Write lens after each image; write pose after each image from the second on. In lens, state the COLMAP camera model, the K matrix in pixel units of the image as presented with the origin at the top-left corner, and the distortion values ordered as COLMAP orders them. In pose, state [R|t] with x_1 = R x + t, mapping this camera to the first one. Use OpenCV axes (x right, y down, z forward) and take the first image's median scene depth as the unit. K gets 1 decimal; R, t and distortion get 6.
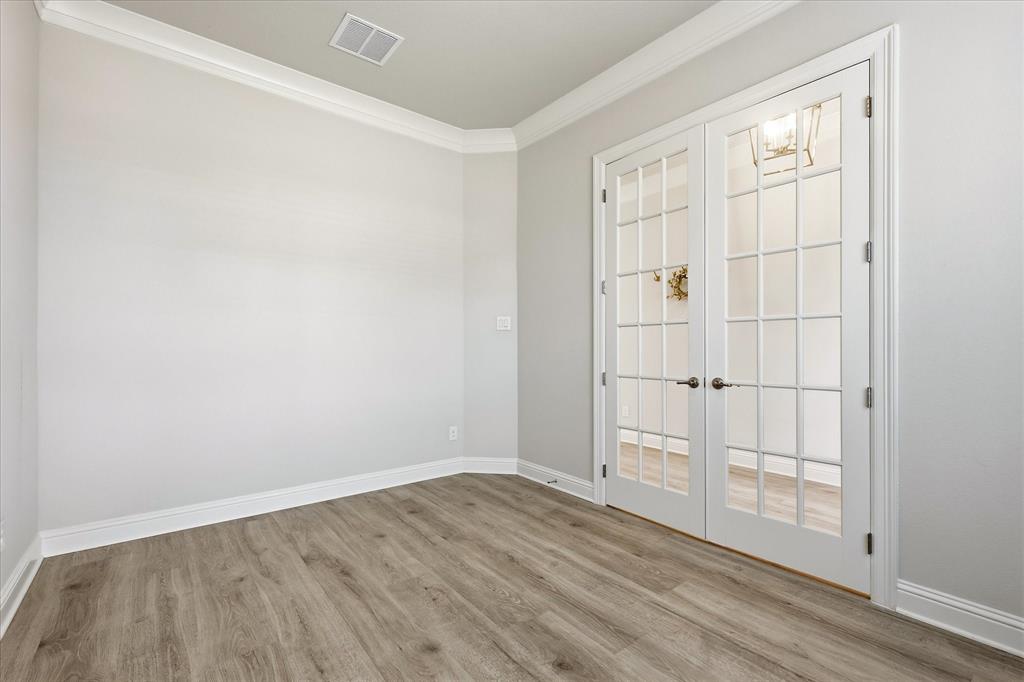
lens RADIAL K [[453.5, 0, 510.9], [0, 453.5, 342.7], [0, 0, 1]] dist [0.001540, 0.000253]
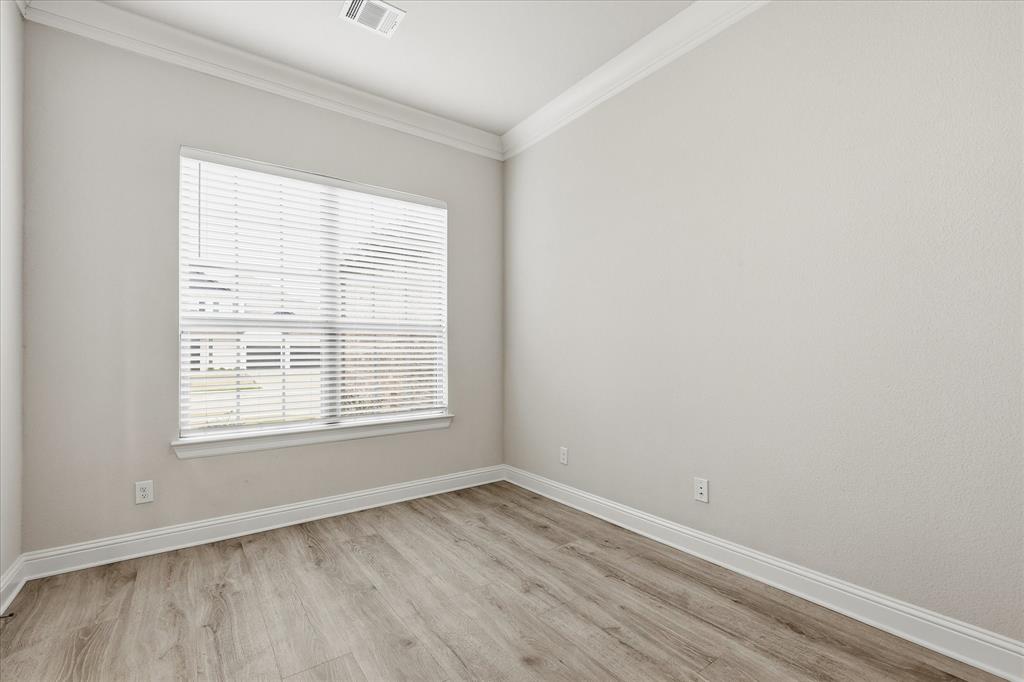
lens RADIAL K [[453.5, 0, 515.2], [0, 453.5, 345.4], [0, 0, 1]] dist [0.001540, 0.000253]
pose [[-0.999241, 0.004982, 0.038645, -0.190197], [0.004488, 0.999907, -0.012850, 0.003346], [-0.038706, -0.012666, -0.999170, 2.049757]]
